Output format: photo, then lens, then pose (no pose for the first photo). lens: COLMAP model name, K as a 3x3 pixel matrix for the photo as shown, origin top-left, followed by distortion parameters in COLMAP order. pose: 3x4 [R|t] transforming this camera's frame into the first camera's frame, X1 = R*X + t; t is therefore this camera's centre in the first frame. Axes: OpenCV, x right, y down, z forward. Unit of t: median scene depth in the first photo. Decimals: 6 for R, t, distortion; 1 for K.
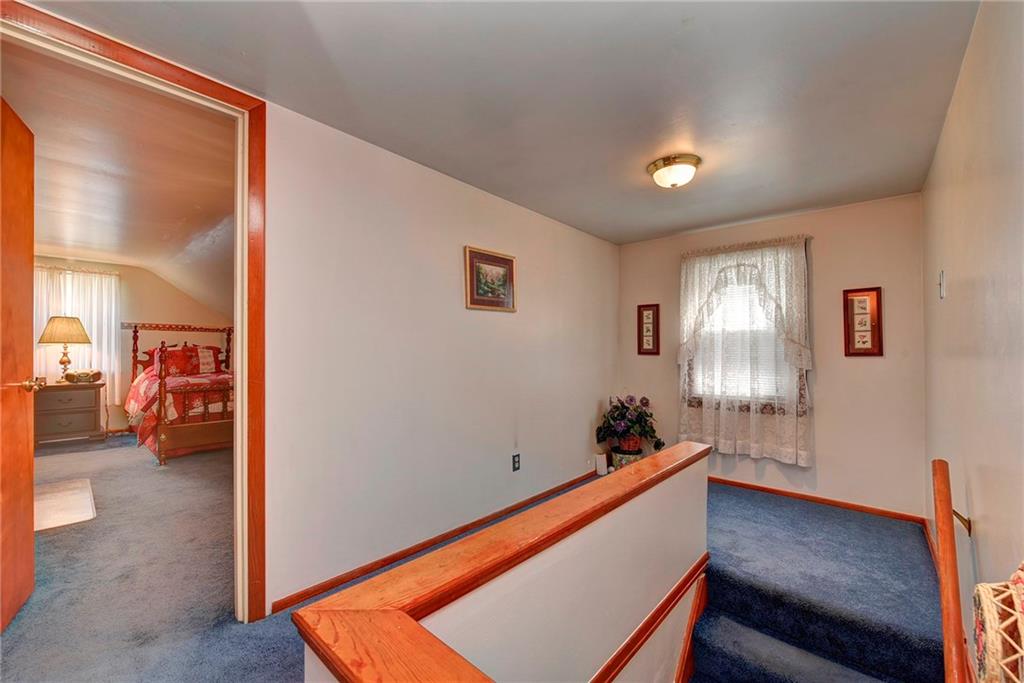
lens RADIAL K [[411.7, 0, 493.5], [0, 411.7, 349.2], [0, 0, 1]] dist [0.000737, 0.000726]
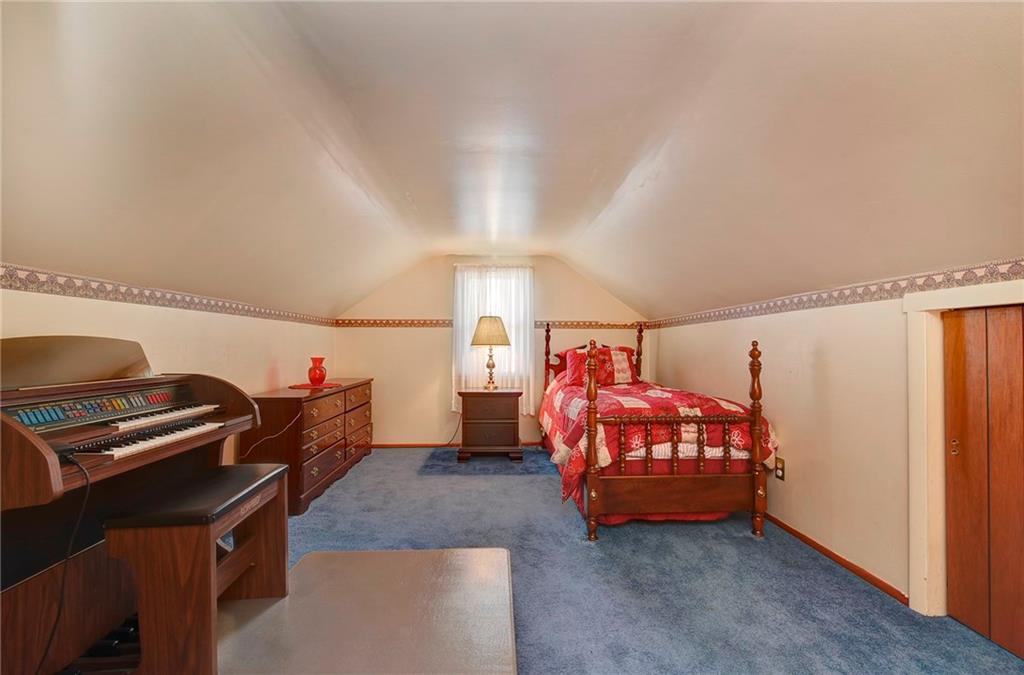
lens RADIAL K [[414.1, 0, 511.7], [0, 414.1, 345.4], [0, 0, 1]] dist [0.003370, 0.000072]
pose [[0.718468, -0.011260, -0.695468, -0.337343], [0.007127, 0.999936, -0.008827, -0.005415], [0.695523, 0.001385, 0.718502, 0.344404]]
